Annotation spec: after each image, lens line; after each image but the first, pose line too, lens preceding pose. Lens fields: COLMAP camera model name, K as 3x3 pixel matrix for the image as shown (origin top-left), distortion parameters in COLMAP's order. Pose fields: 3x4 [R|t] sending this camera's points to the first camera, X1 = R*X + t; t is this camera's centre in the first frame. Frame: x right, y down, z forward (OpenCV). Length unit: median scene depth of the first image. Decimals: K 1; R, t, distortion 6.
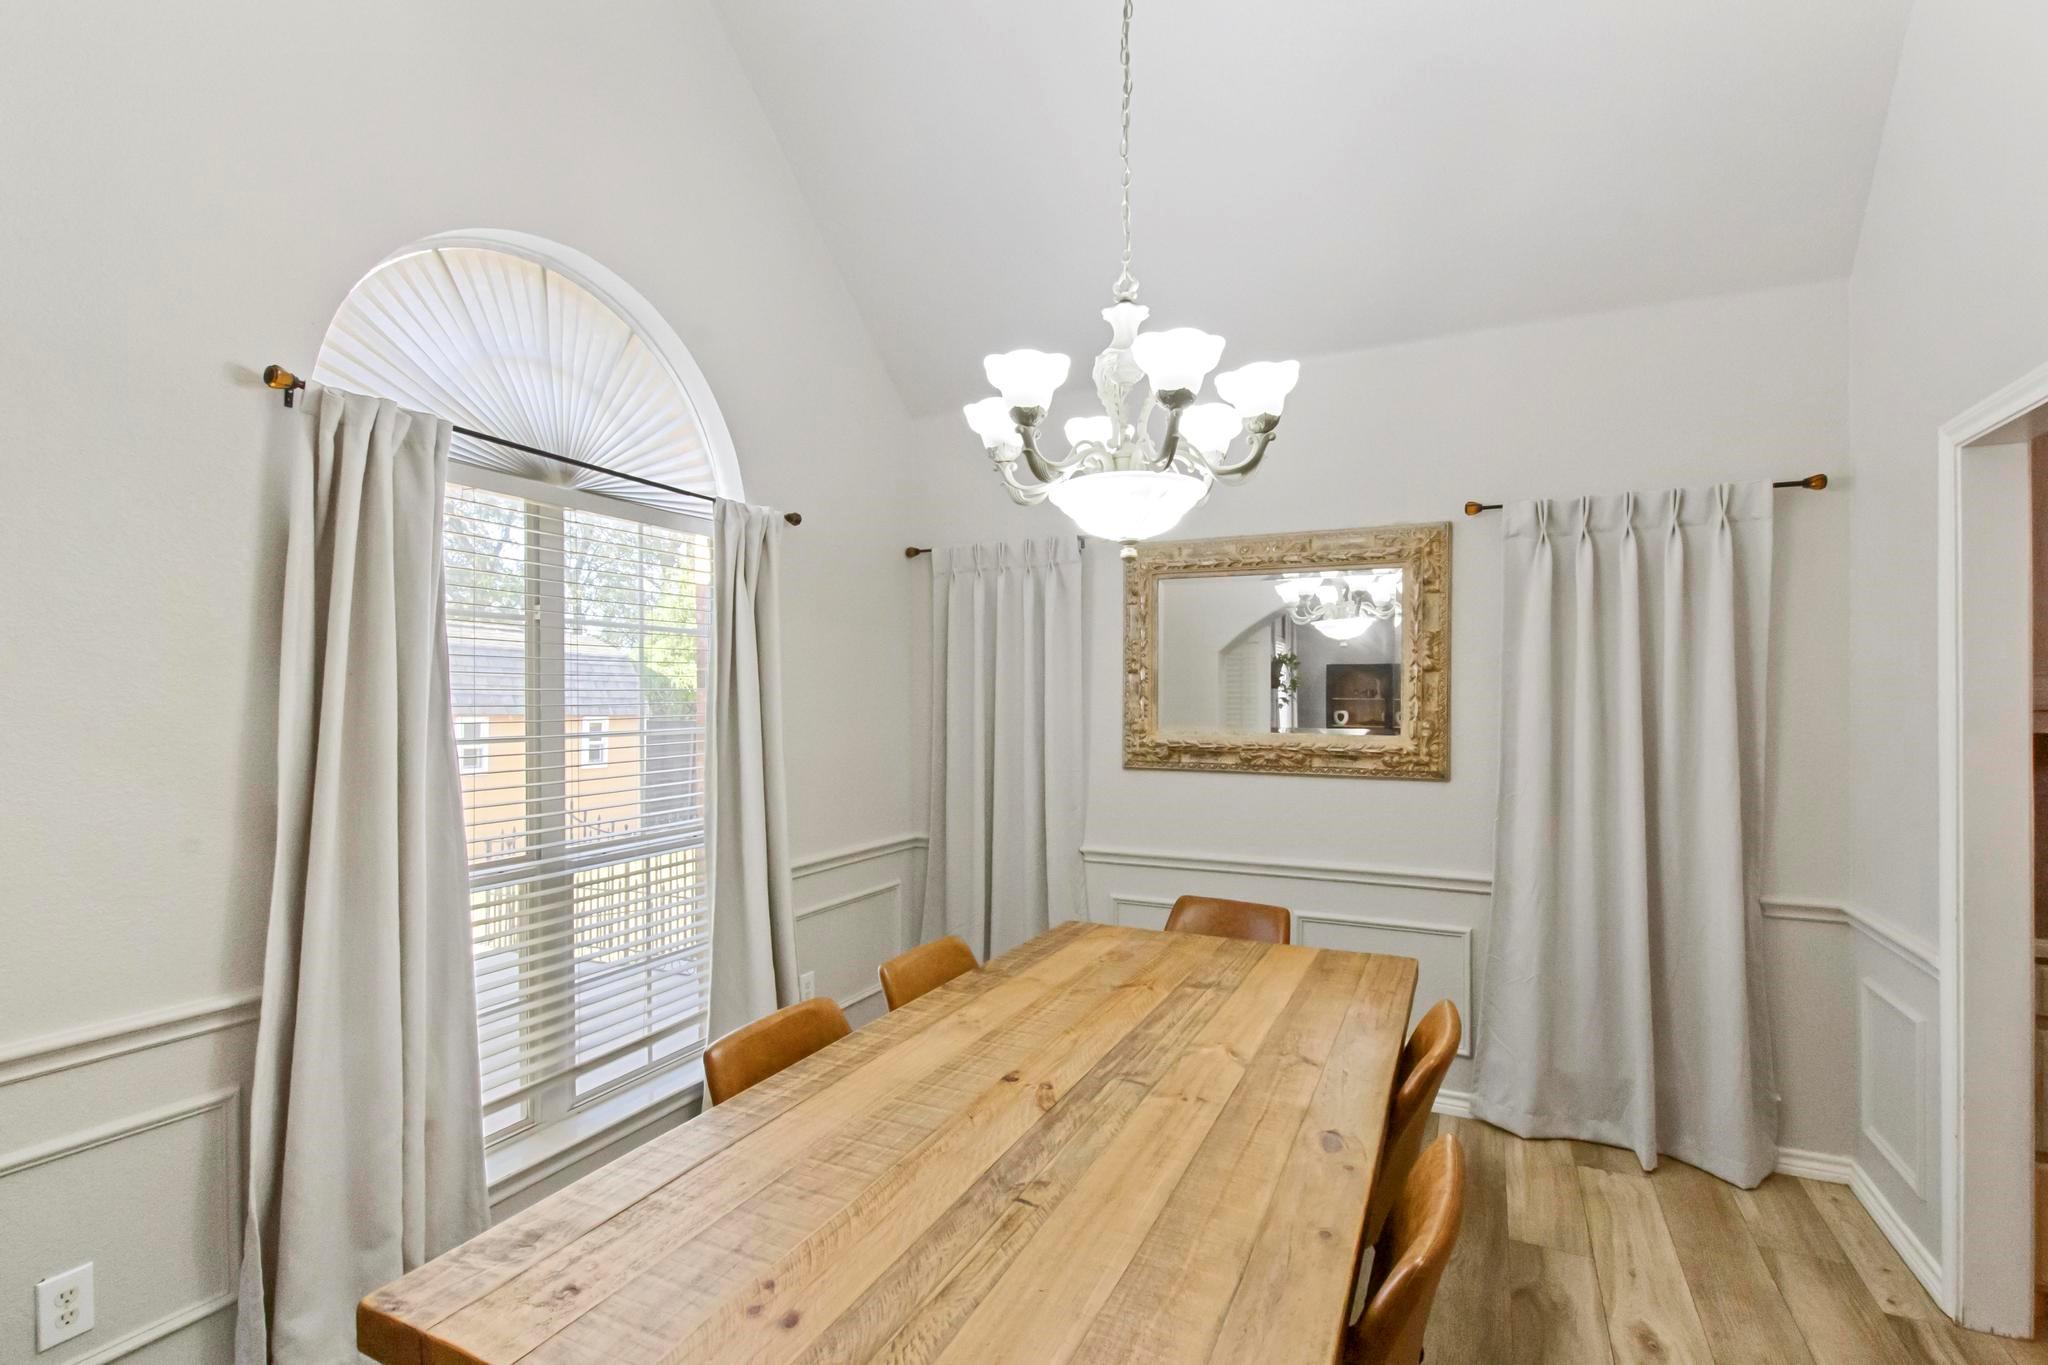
lens RADIAL K [[949.1, 0, 1034.8], [0, 949.1, 709.6], [0, 0, 1]] dist [0.002794, -0.000977]
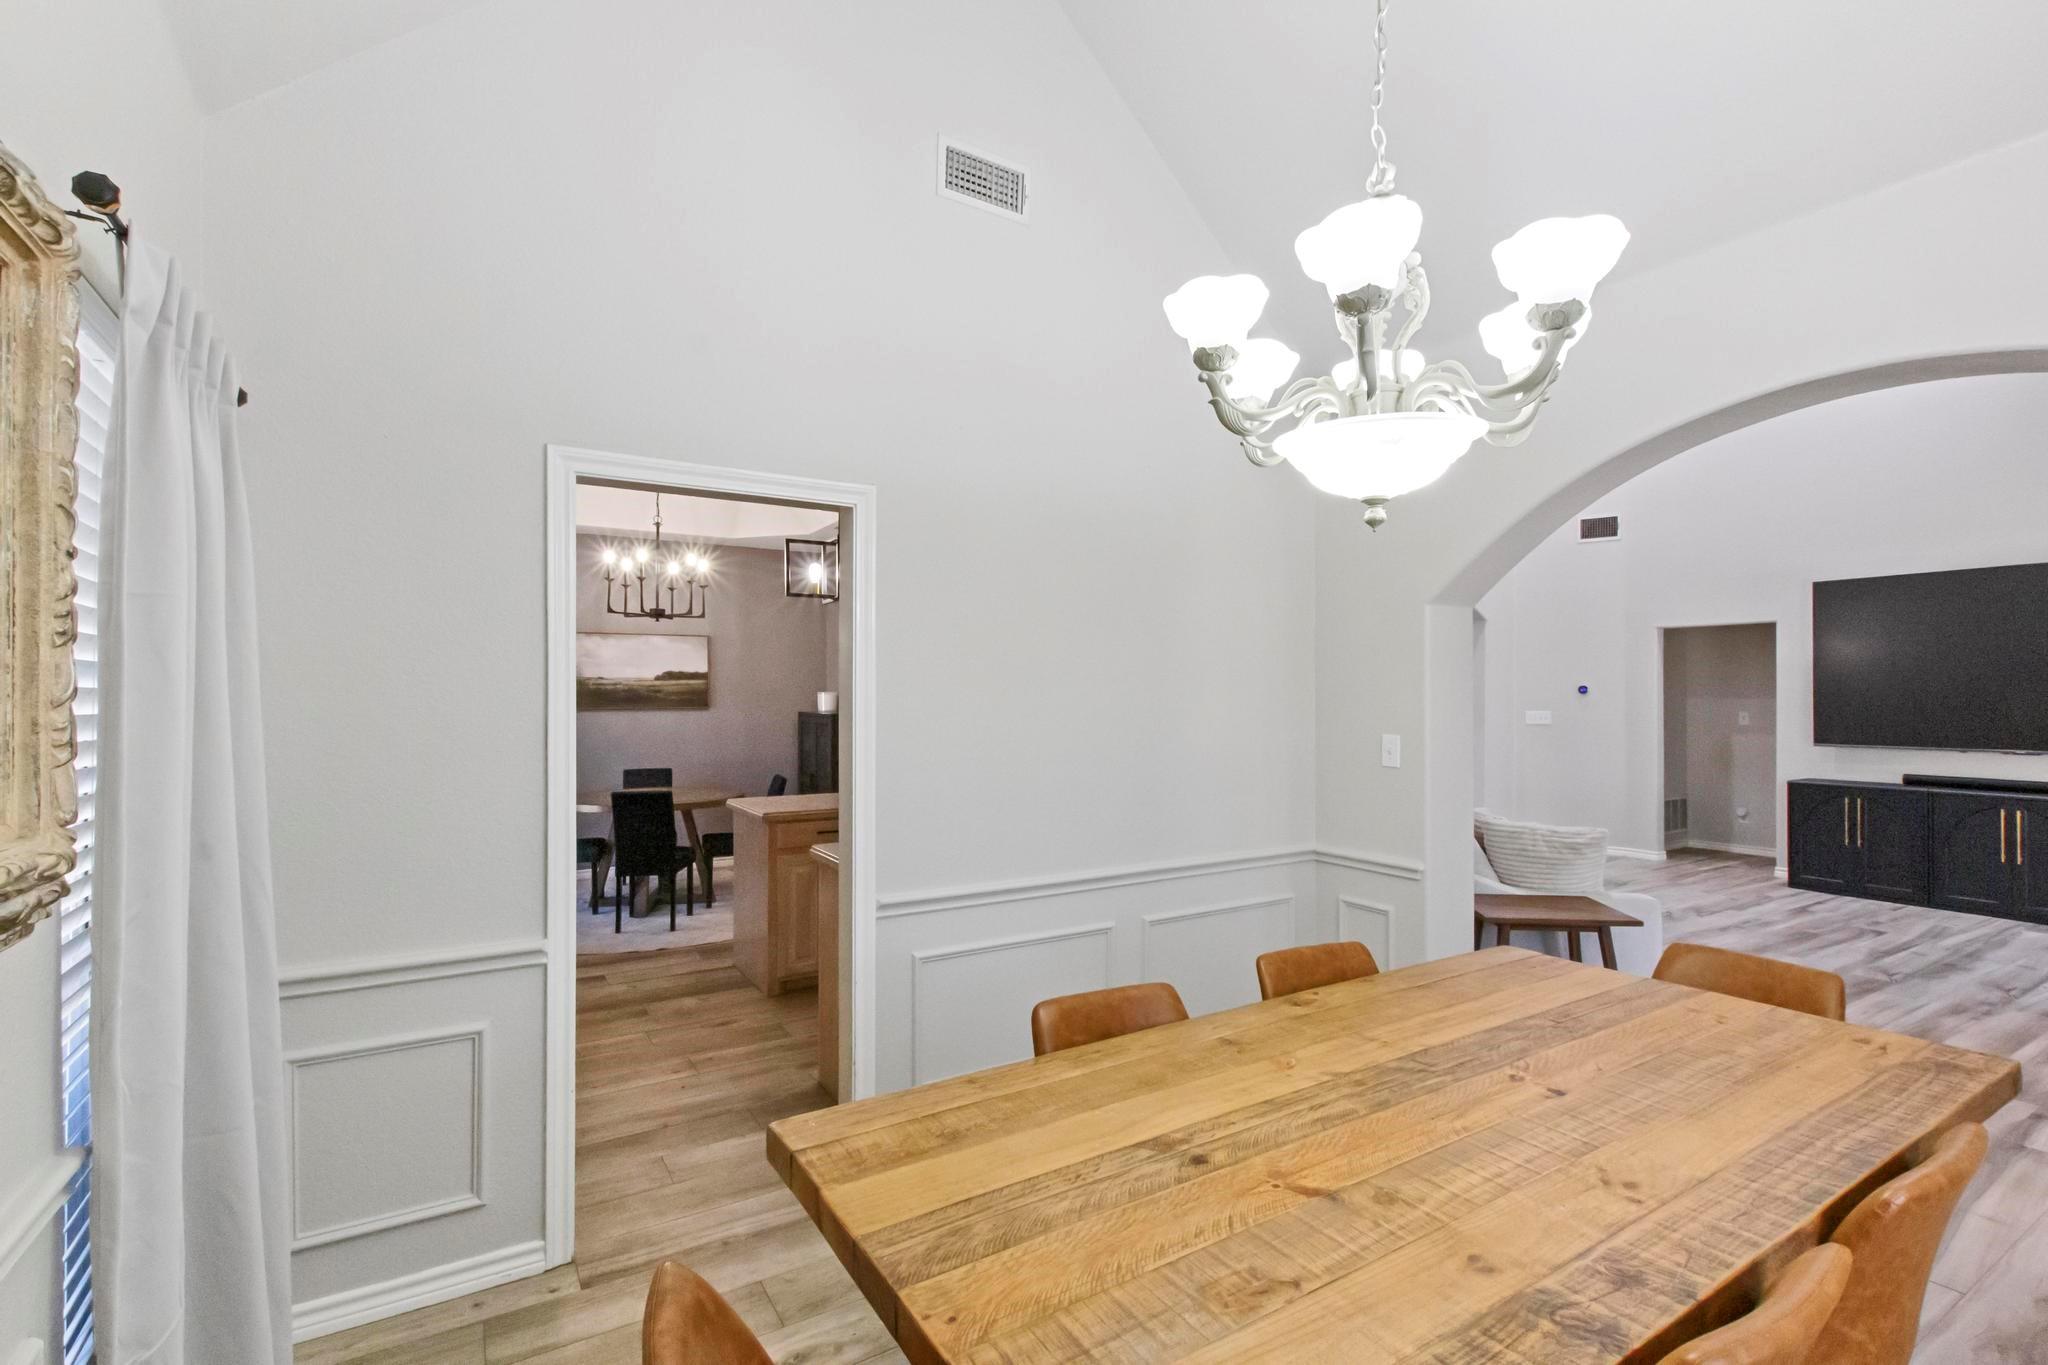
lens RADIAL K [[938.2, 0, 1024.0], [0, 938.2, 682.5], [0, 0, 1]] dist [0.002324, 0.000567]
pose [[-0.838282, 0.004882, 0.545215, -0.082439], [0.003375, 0.999987, -0.003765, -0.022857], [-0.545226, -0.001316, -0.838288, 1.819069]]
